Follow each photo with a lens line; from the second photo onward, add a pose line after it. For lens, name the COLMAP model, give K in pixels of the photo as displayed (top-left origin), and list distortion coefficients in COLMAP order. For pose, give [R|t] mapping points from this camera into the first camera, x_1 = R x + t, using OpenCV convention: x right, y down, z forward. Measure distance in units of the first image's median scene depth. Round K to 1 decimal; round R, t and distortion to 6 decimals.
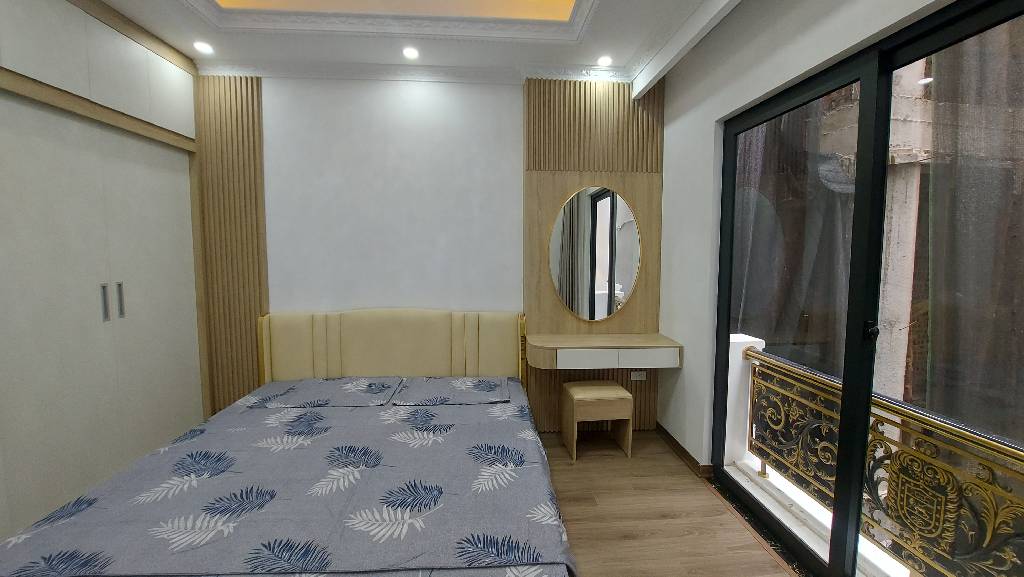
lens RADIAL K [[404.0, 0, 507.2], [0, 404.0, 281.5], [0, 0, 1]] dist [-0.019438, -0.000141]
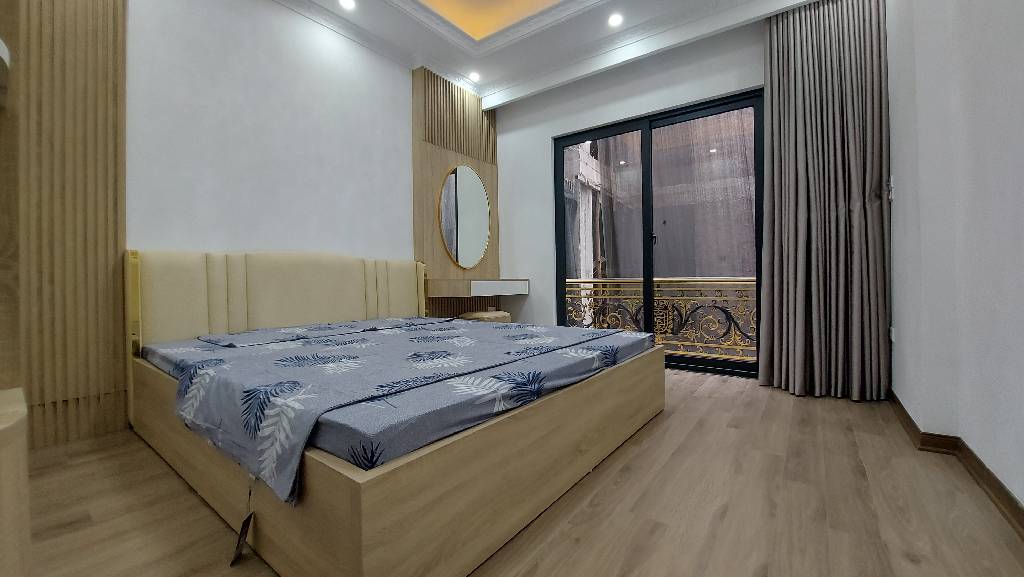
lens RADIAL K [[409.2, 0, 518.9], [0, 409.2, 279.8], [0, 0, 1]] dist [-0.013435, -0.000136]
pose [[0.642138, -0.005955, 0.766566, -0.744507], [0.069716, 0.996280, -0.050660, 0.231199], [-0.763412, 0.085972, 0.640164, 0.044529]]
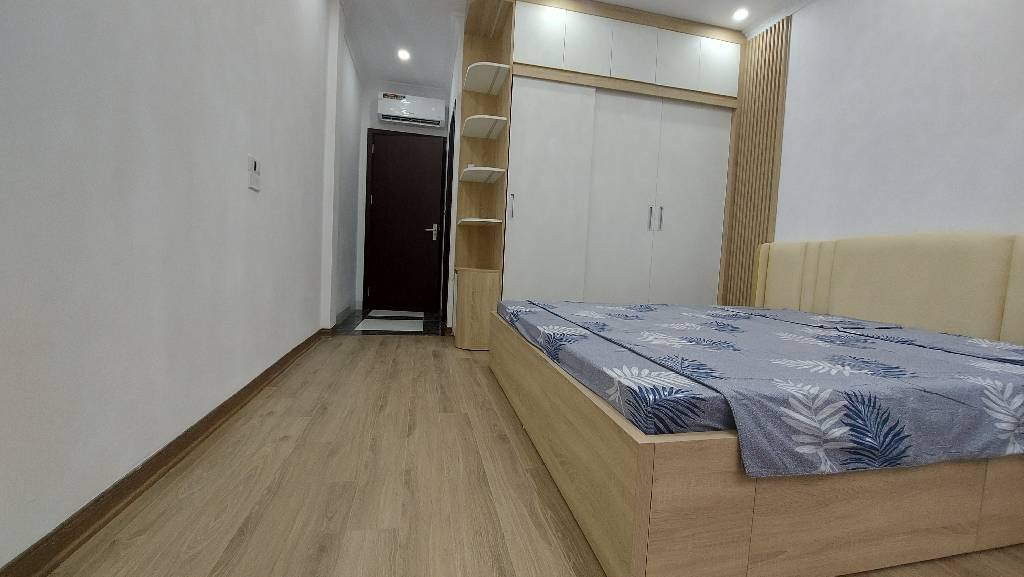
lens RADIAL K [[409.2, 0, 518.9], [0, 409.2, 279.8], [0, 0, 1]] dist [-0.013435, -0.000136]
pose [[0.153820, 0.060361, -0.986254, 0.366676], [-0.126734, 0.991094, 0.040891, 0.227928], [0.979938, 0.118702, 0.160099, 0.222587]]
